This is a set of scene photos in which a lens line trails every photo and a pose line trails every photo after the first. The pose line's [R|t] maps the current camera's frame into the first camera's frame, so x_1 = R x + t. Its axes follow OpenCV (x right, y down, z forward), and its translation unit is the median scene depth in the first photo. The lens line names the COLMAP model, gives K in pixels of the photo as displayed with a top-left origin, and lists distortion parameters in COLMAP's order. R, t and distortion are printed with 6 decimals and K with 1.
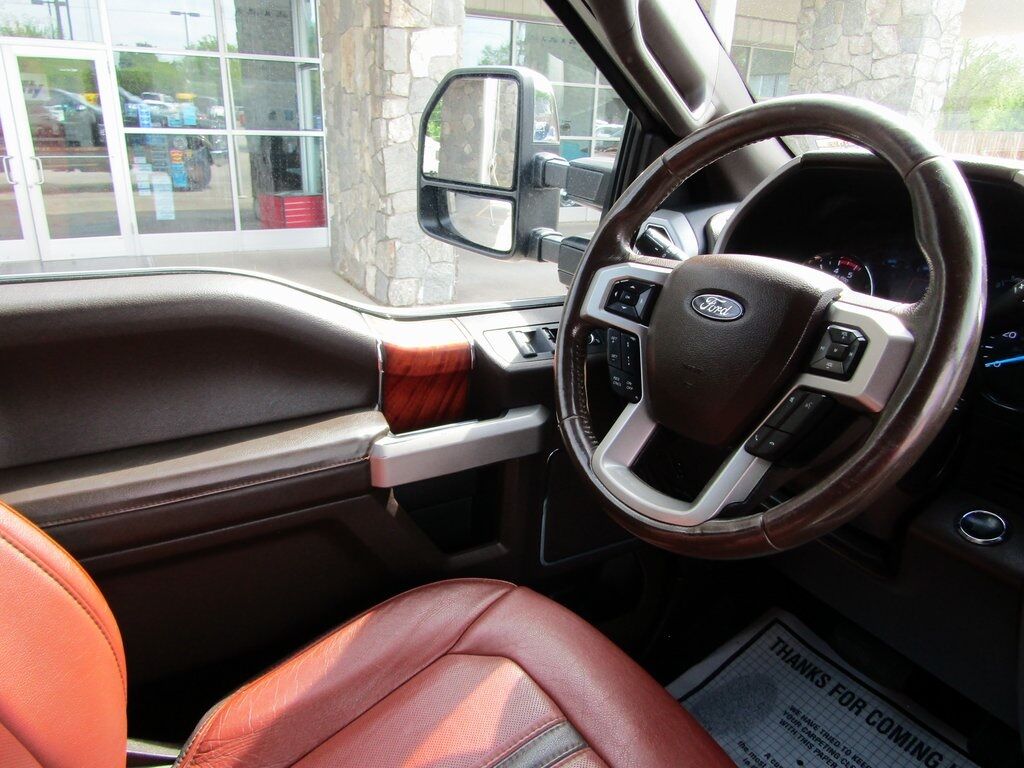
lens RADIAL K [[731.0, 0, 512.0], [0, 731.0, 384.0], [0, 0, 1]] dist [-0.007771, 0.006997]
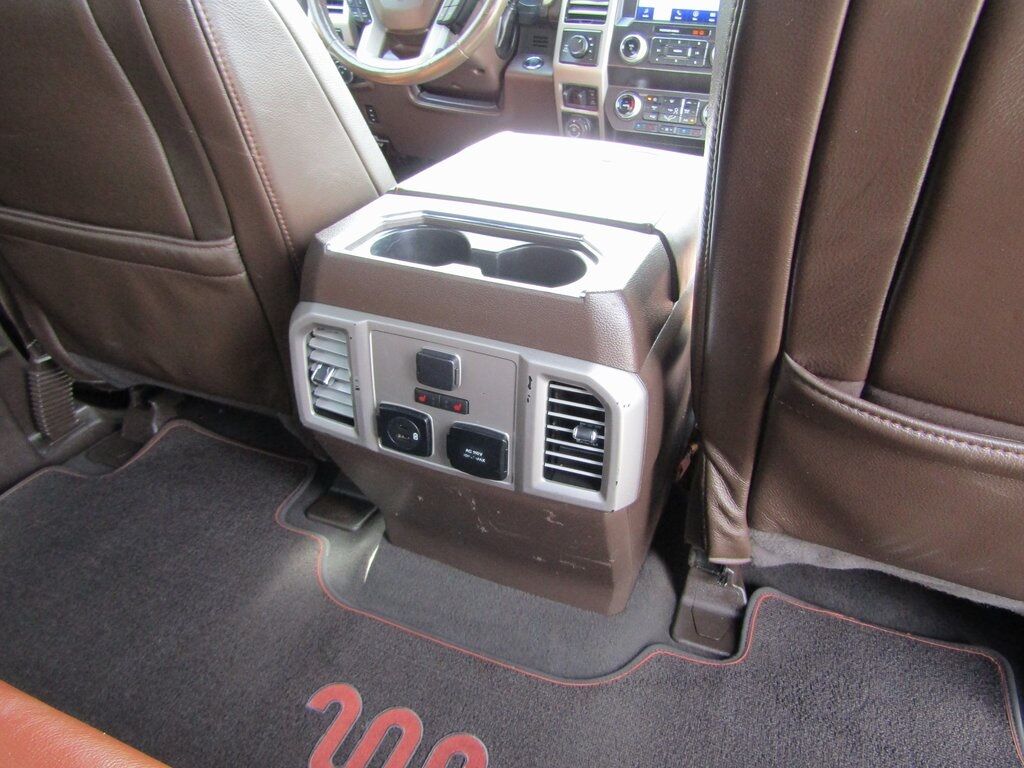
lens RADIAL K [[727.2, 0, 512.0], [0, 727.2, 384.0], [0, 0, 1]] dist [-0.006509, 0.001510]
pose [[0.806950, -0.316165, 0.498871, -0.704715], [0.211332, 0.943298, 0.255984, 0.462859], [-0.551517, -0.101139, 0.828010, -0.770458]]
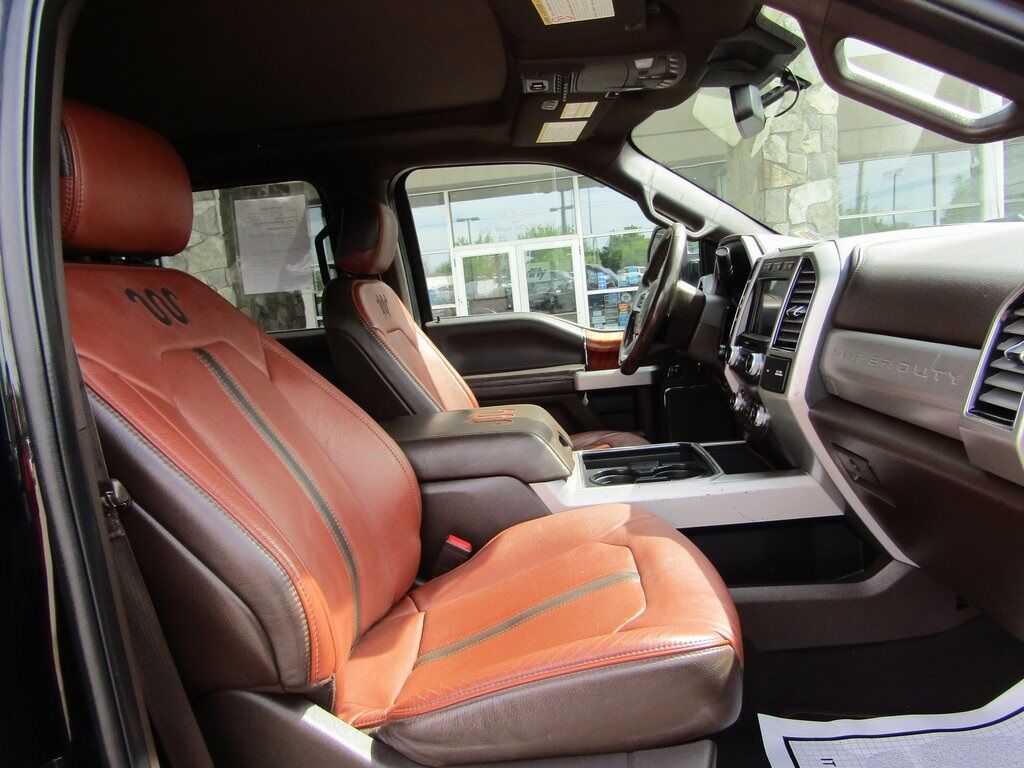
lens RADIAL K [[731.0, 0, 512.0], [0, 731.0, 384.0], [0, 0, 1]] dist [-0.007771, 0.006997]
pose [[0.822589, -0.025645, -0.568057, 1.273748], [-0.089265, 0.980773, -0.173540, 0.693389], [0.561586, 0.193460, 0.804484, -1.383094]]
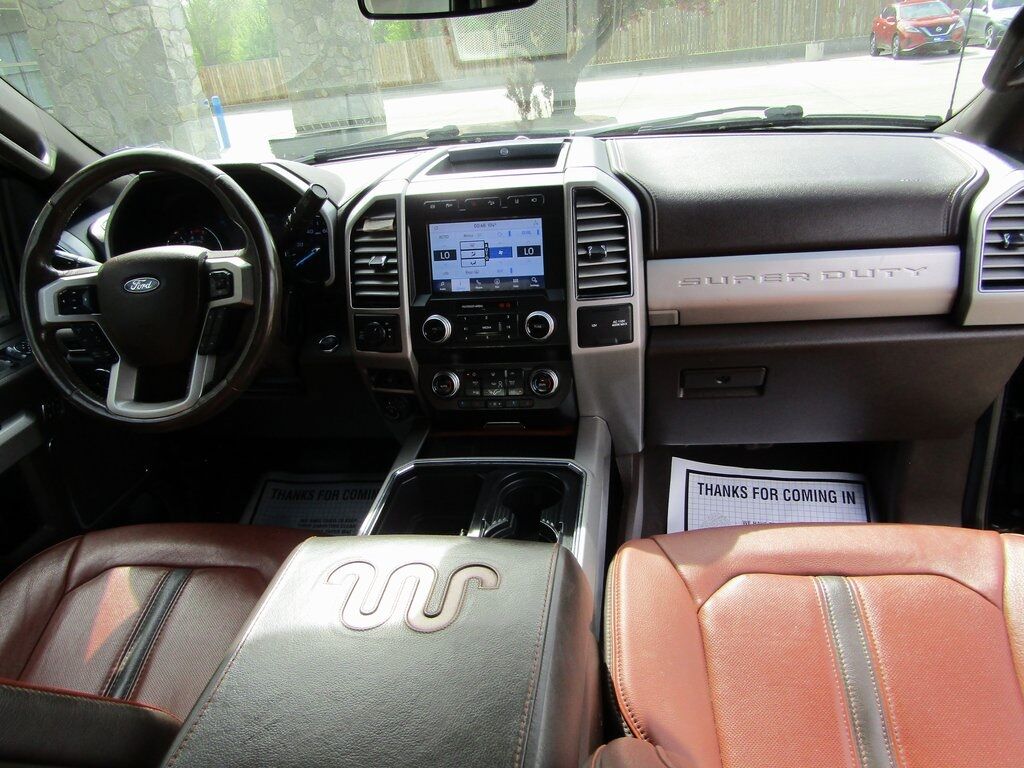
lens RADIAL K [[727.2, 0, 512.0], [0, 727.2, 384.0], [0, 0, 1]] dist [-0.006509, 0.001510]
pose [[0.628429, -0.425468, 0.651194, -0.299931], [0.378562, 0.898609, 0.221793, 0.040846], [-0.679535, 0.107136, 0.725778, -0.615640]]
